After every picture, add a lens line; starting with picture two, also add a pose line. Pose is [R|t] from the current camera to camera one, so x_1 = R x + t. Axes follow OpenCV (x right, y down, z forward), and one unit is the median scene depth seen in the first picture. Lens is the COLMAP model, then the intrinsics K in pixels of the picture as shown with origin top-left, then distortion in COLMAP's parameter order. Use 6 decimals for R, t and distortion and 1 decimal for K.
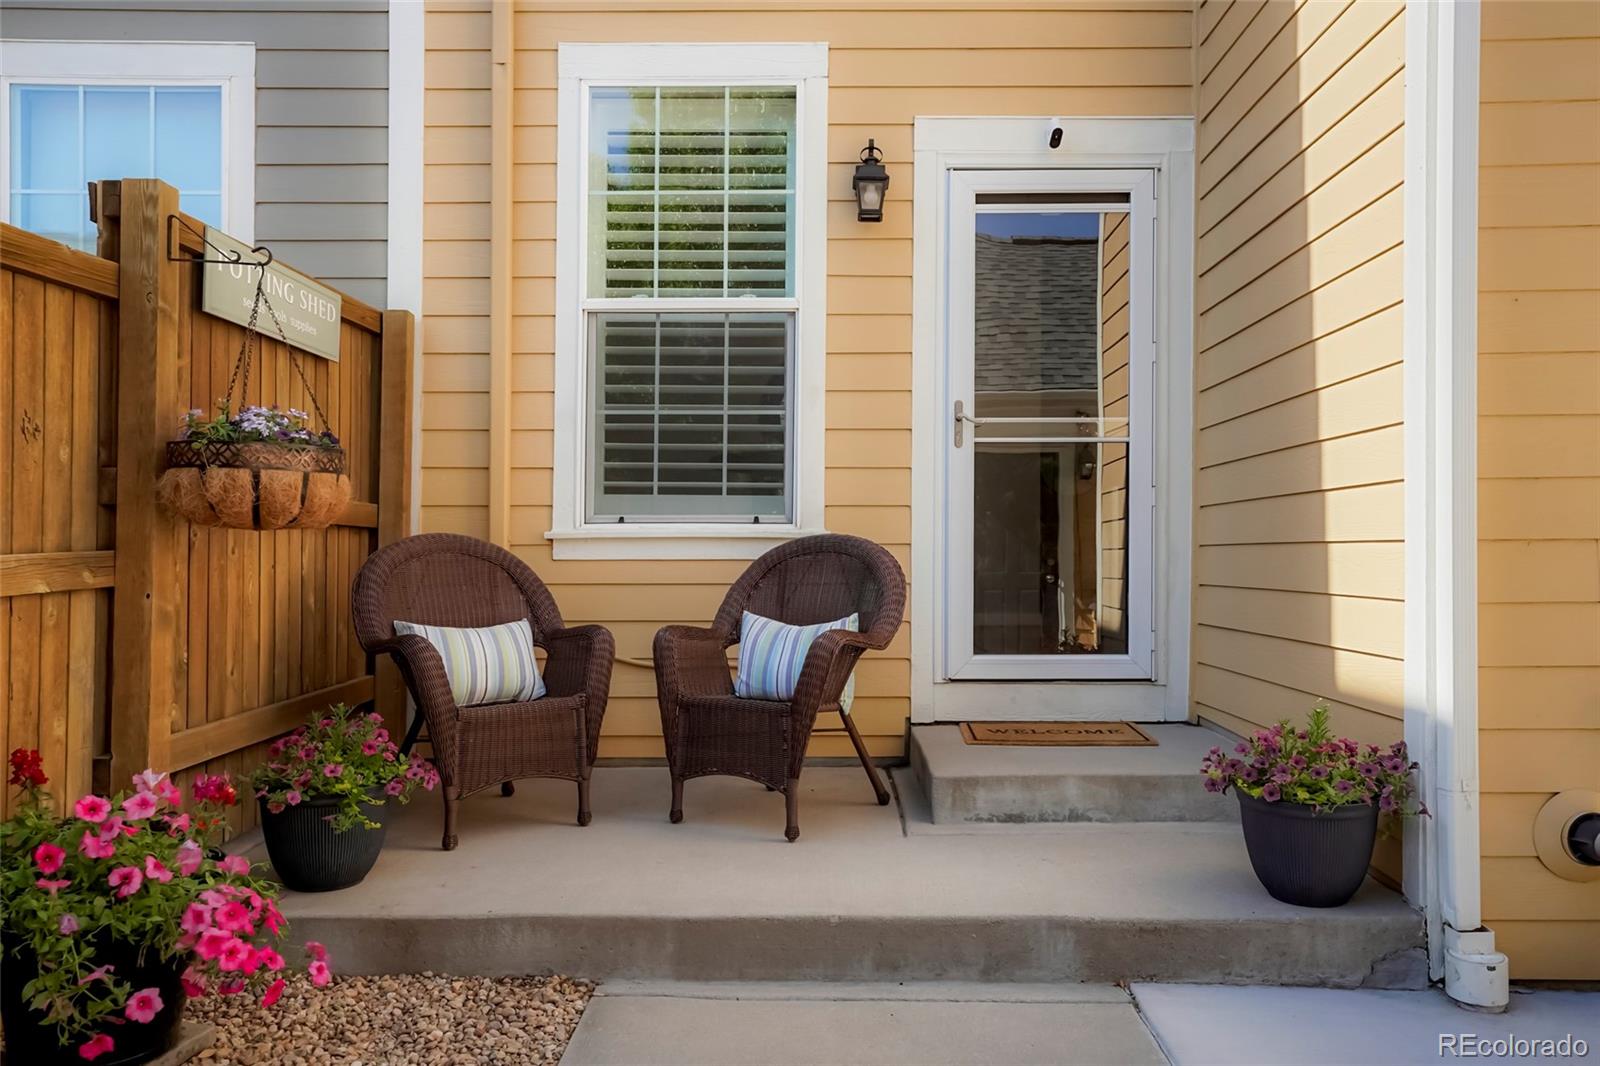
lens RADIAL K [[1236.7, 0, 800.0], [0, 1236.7, 533.0], [0, 0, 1]] dist [0.004826, 0.056583]
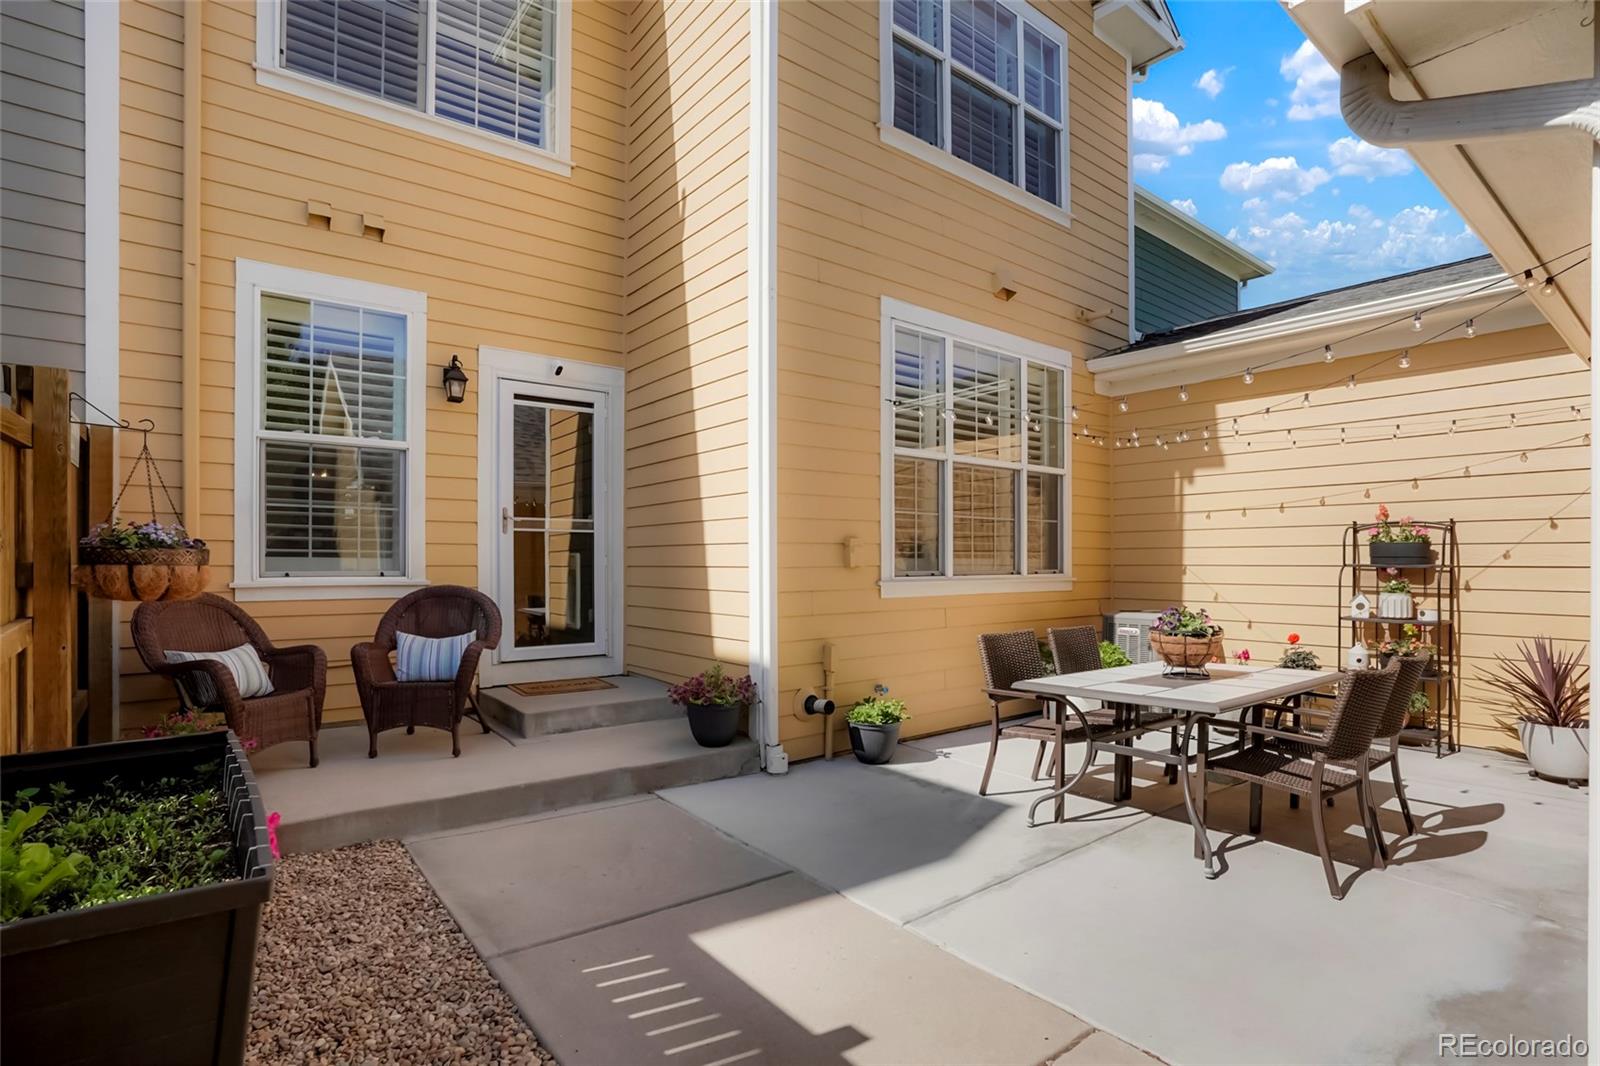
lens RADIAL K [[788.1, 0, 794.3], [0, 788.1, 557.7], [0, 0, 1]] dist [-0.000110, 0.000149]
pose [[0.793764, 0.007892, 0.608175, -0.297081], [-0.012201, 0.999921, 0.002949, -0.052942], [-0.608104, -0.009761, 0.793798, -0.217316]]
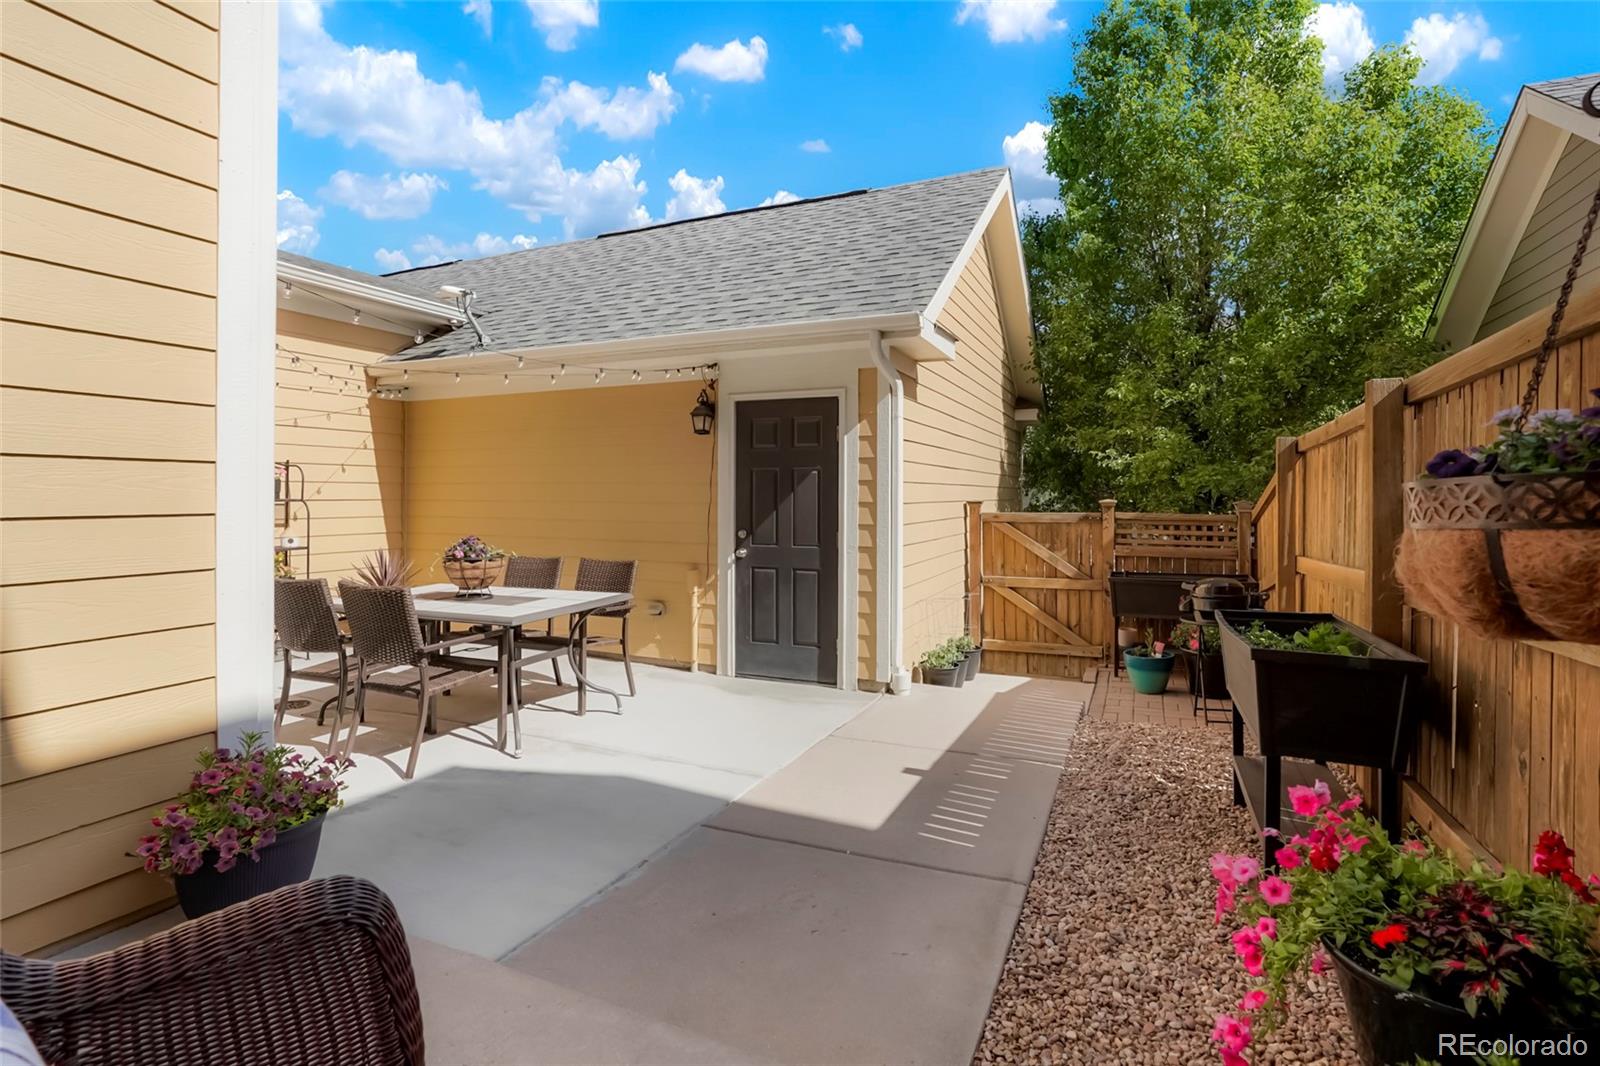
lens RADIAL K [[792.5, 0, 799.7], [0, 792.5, 493.8], [0, 0, 1]] dist [-0.000740, -0.000023]
pose [[-0.910497, 0.003059, 0.413504, -0.205668], [-0.003371, 0.999884, -0.014820, -0.041207], [-0.413502, -0.014887, -0.910382, 1.151798]]
